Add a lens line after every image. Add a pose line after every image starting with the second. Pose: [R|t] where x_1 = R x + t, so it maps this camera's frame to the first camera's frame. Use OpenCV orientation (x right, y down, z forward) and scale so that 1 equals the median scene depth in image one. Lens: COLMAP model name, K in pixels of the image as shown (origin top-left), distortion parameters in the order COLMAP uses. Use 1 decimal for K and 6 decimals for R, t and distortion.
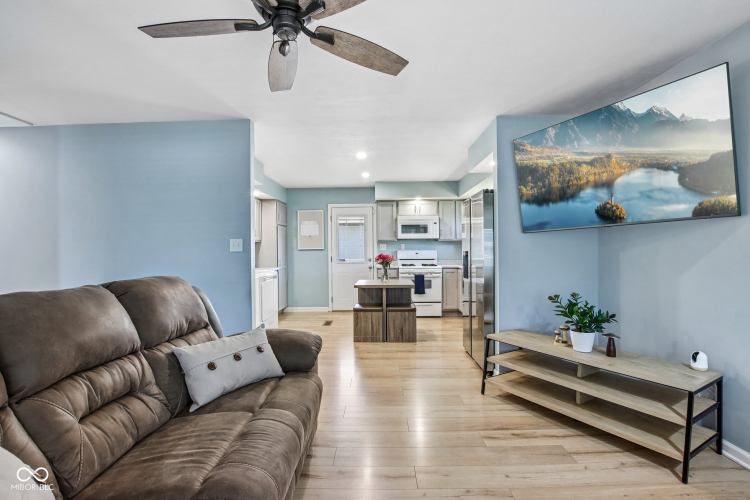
lens RADIAL K [[366.5, 0, 374.5], [0, 366.5, 247.1], [0, 0, 1]] dist [-0.025968, 0.002215]
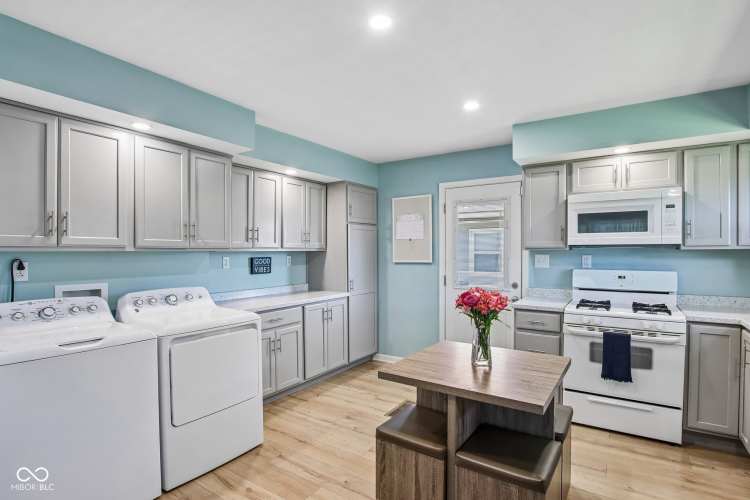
lens RADIAL K [[375.9, 0, 376.5], [0, 375.9, 256.2], [0, 0, 1]] dist [-0.031169, 0.000159]
pose [[0.840043, 0.013629, -0.542348, 0.113711], [0.001275, 0.999632, 0.027094, -0.021633], [0.542518, -0.023451, 0.839717, 0.479259]]
